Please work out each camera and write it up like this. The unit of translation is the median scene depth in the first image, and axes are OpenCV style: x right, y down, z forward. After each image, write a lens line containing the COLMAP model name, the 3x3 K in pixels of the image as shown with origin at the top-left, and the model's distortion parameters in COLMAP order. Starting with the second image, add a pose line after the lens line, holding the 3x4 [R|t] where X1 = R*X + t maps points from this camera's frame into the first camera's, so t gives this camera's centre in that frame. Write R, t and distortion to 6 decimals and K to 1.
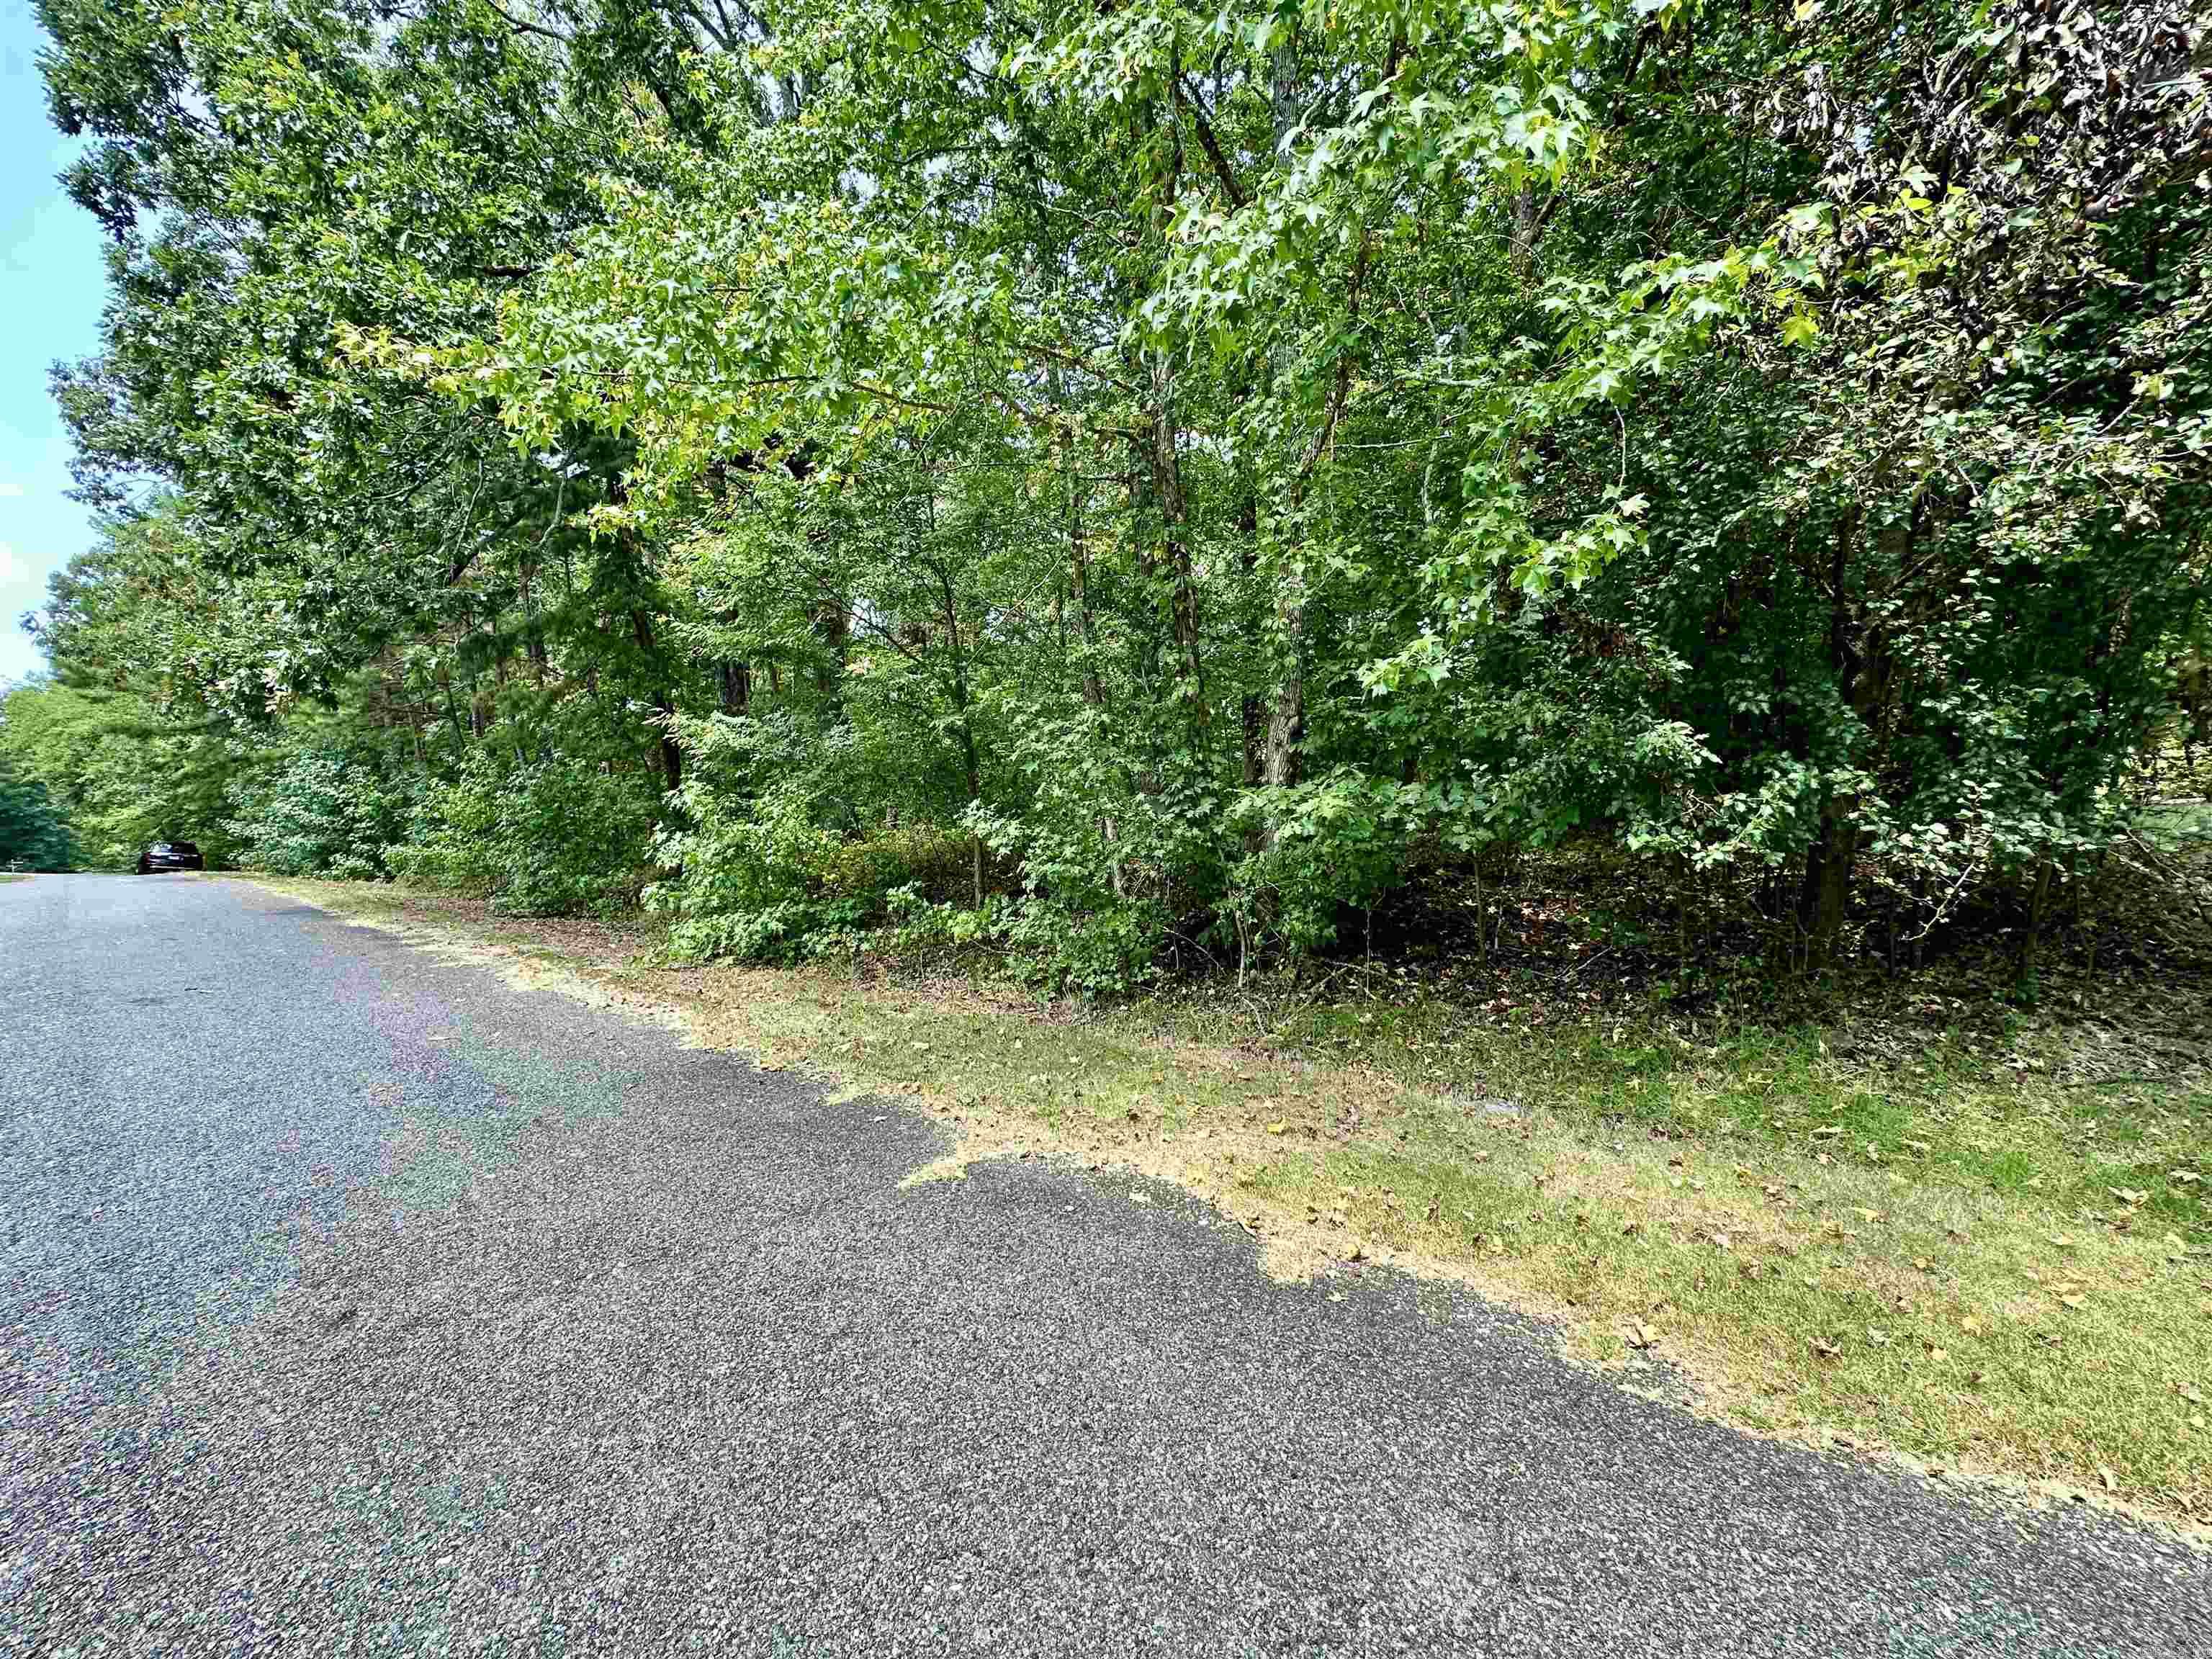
lens RADIAL K [[887.0, 0, 1105.5], [0, 887.0, 831.7], [0, 0, 1]] dist [-0.002556, 0.000277]
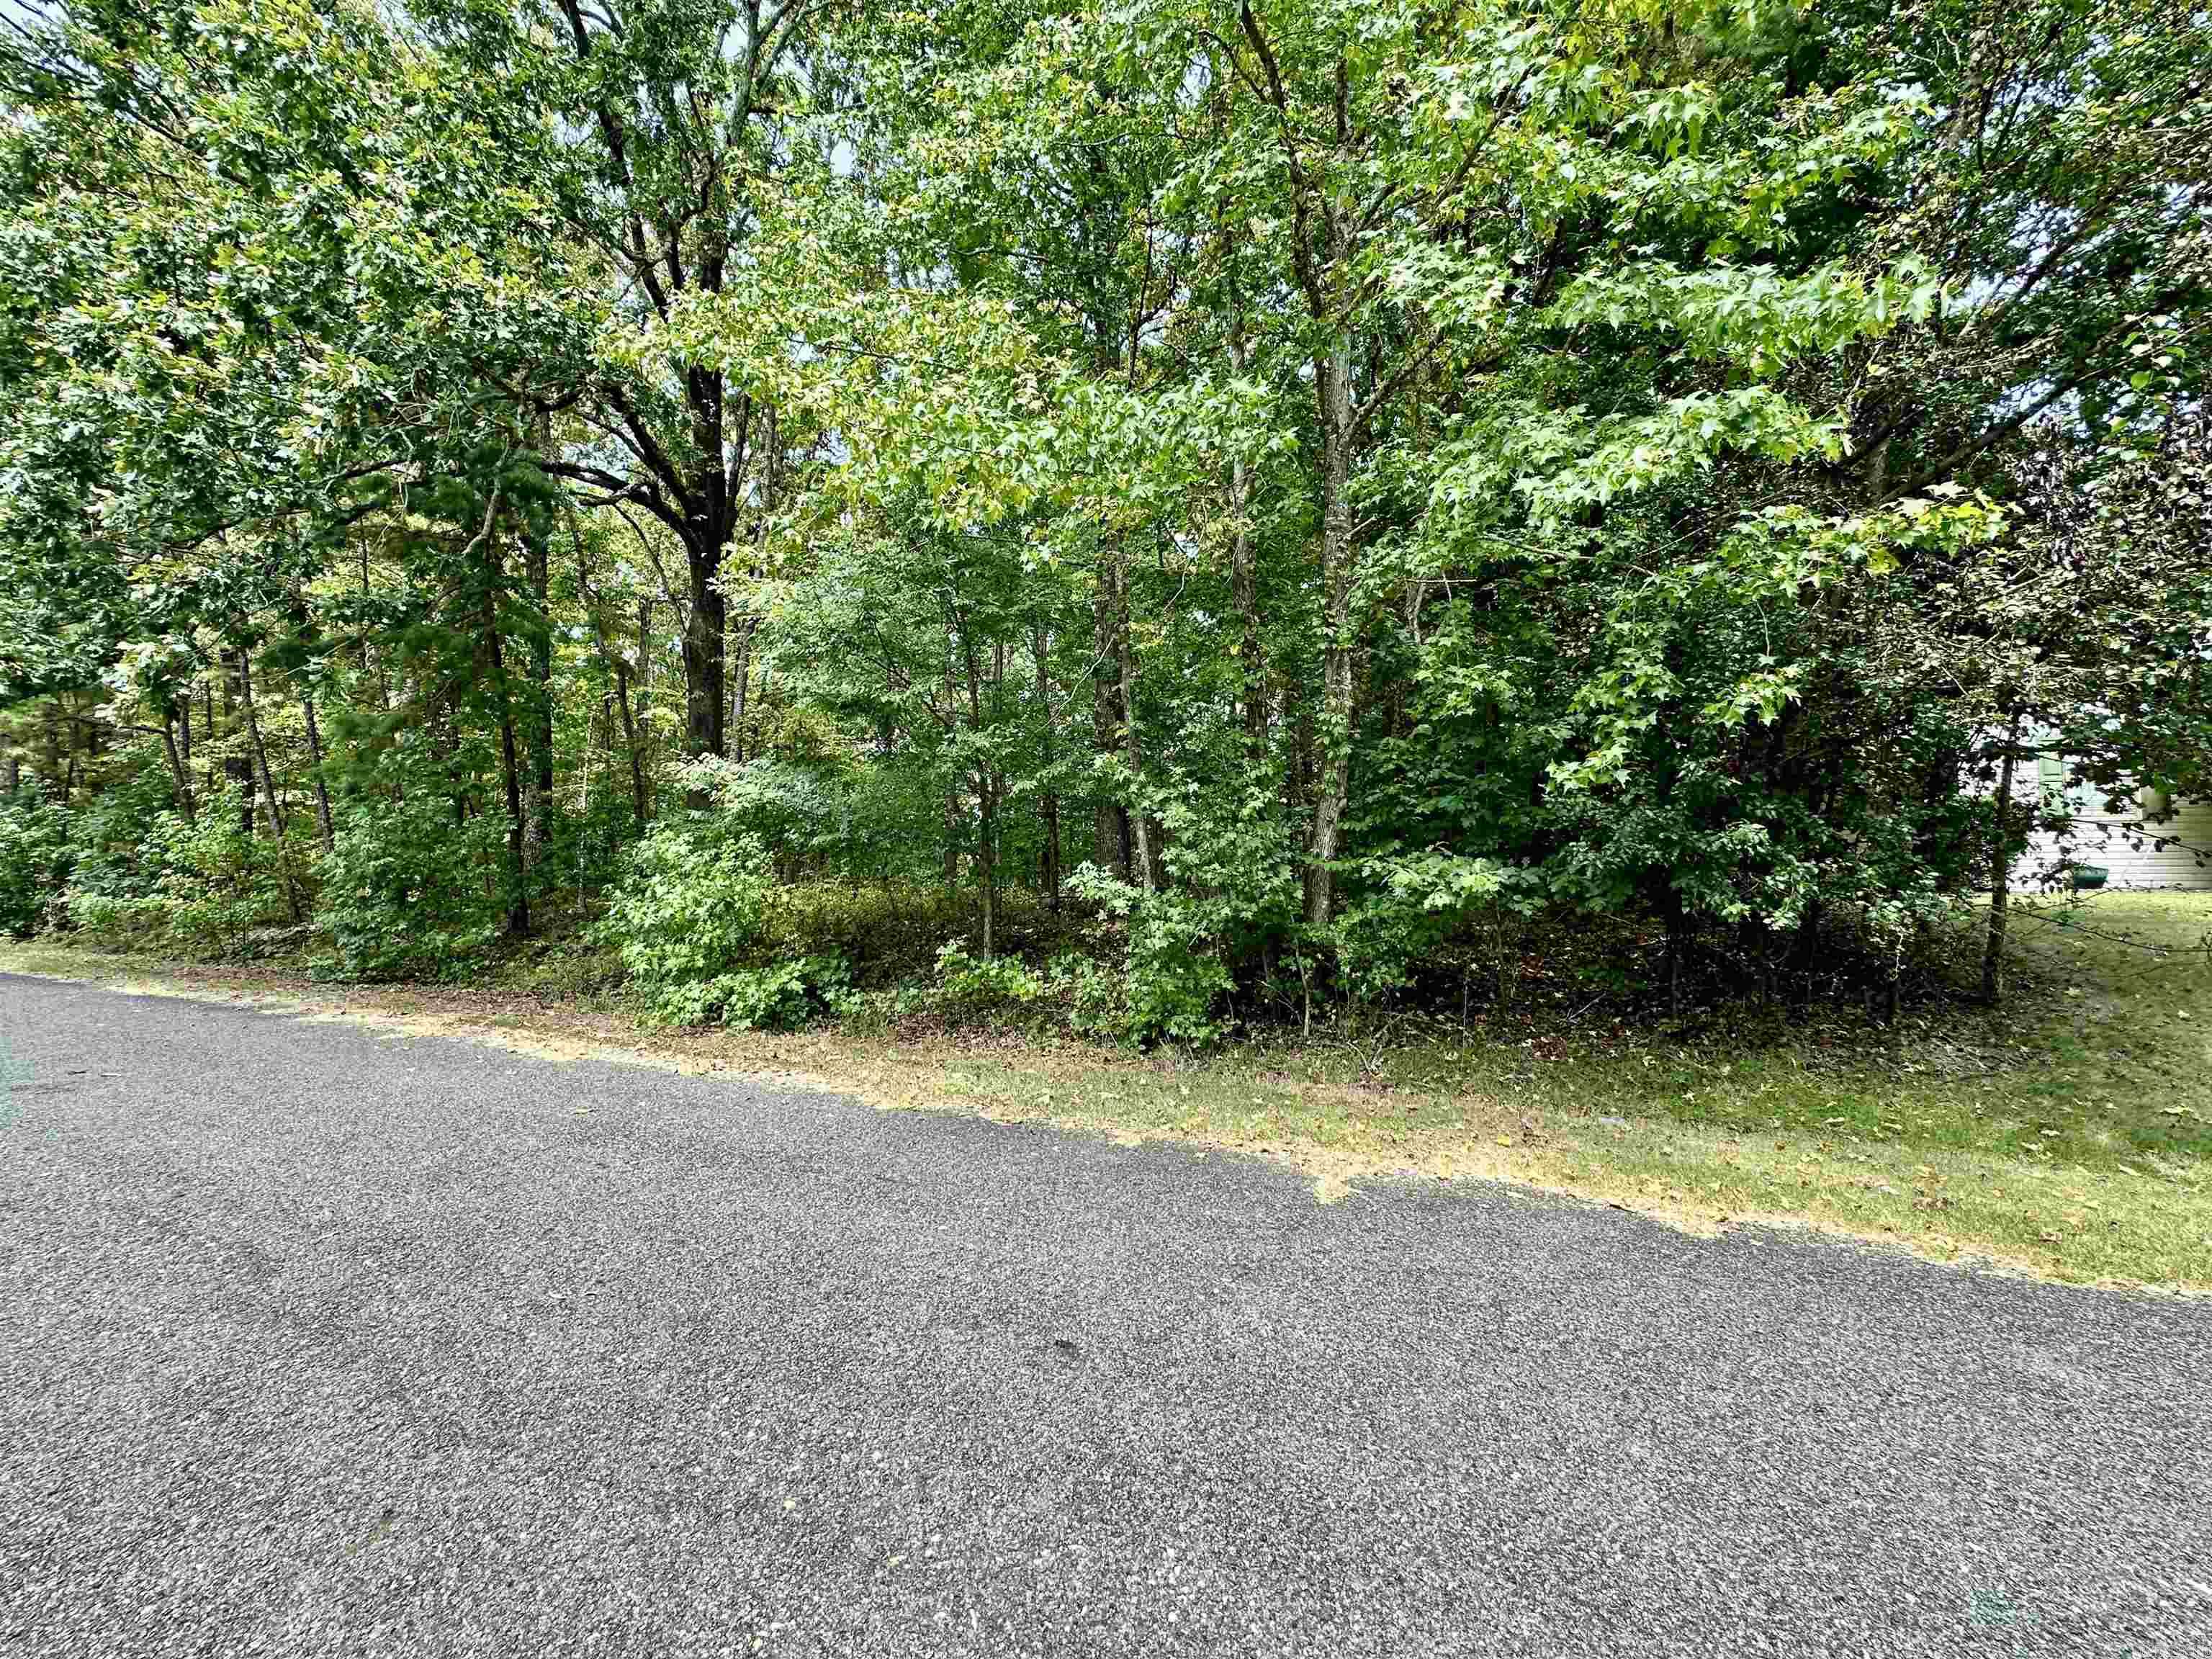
lens RADIAL K [[887.0, 0, 1109.5], [0, 887.0, 827.2], [0, 0, 1]] dist [-0.002556, 0.000277]
pose [[0.956489, 0.046162, 0.288095, -0.414879], [-0.021664, 0.995915, -0.087653, 0.016192], [-0.290965, 0.077598, 0.953582, -0.014372]]
